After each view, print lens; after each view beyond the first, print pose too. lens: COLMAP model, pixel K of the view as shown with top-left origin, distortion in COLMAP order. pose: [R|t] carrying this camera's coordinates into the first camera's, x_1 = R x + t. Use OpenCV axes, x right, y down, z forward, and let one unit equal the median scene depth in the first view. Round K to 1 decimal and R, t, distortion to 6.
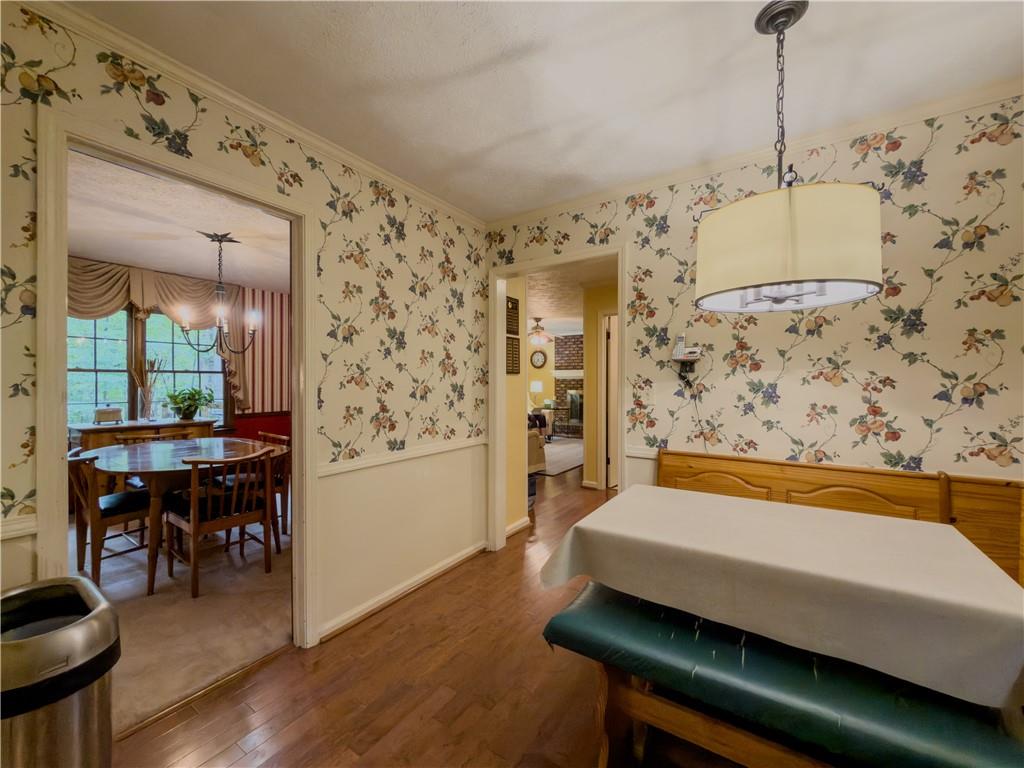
lens RADIAL K [[412.0, 0, 512.1], [0, 412.0, 381.8], [0, 0, 1]] dist [0.002792, -0.000732]
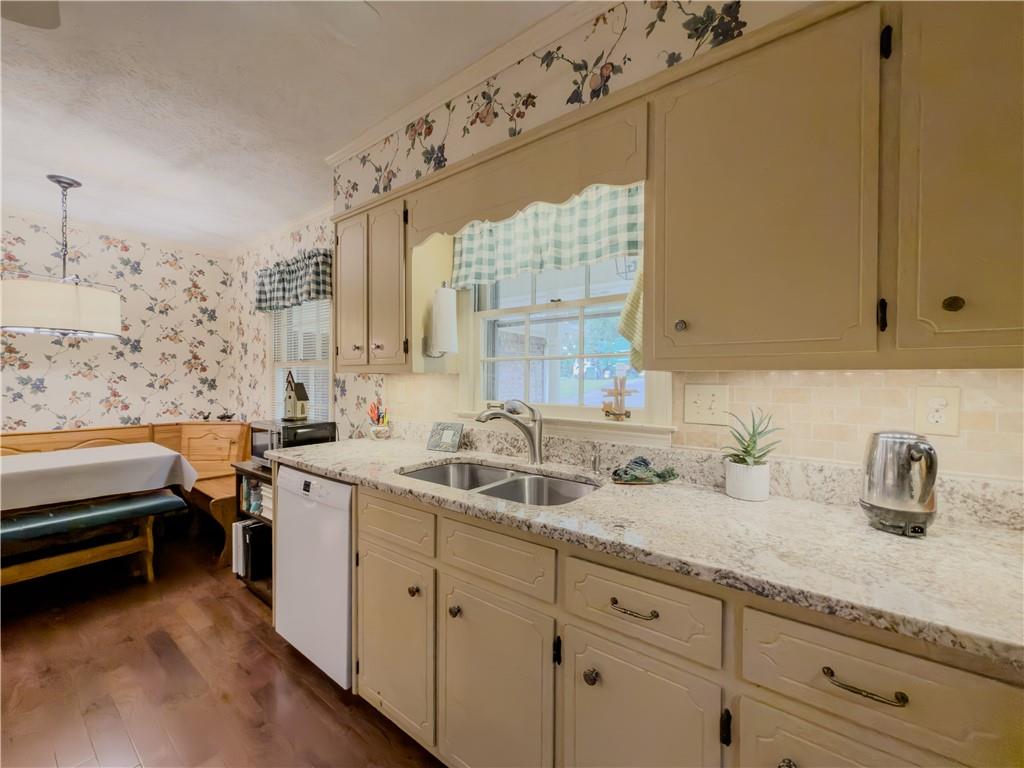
lens RADIAL K [[412.0, 0, 515.6], [0, 412.0, 385.3], [0, 0, 1]] dist [0.002792, -0.000732]
pose [[0.060559, -0.007235, 0.998138, -0.648114], [-0.003985, 0.999964, 0.007490, 0.010097], [-0.998157, -0.004431, 0.060528, -0.679909]]
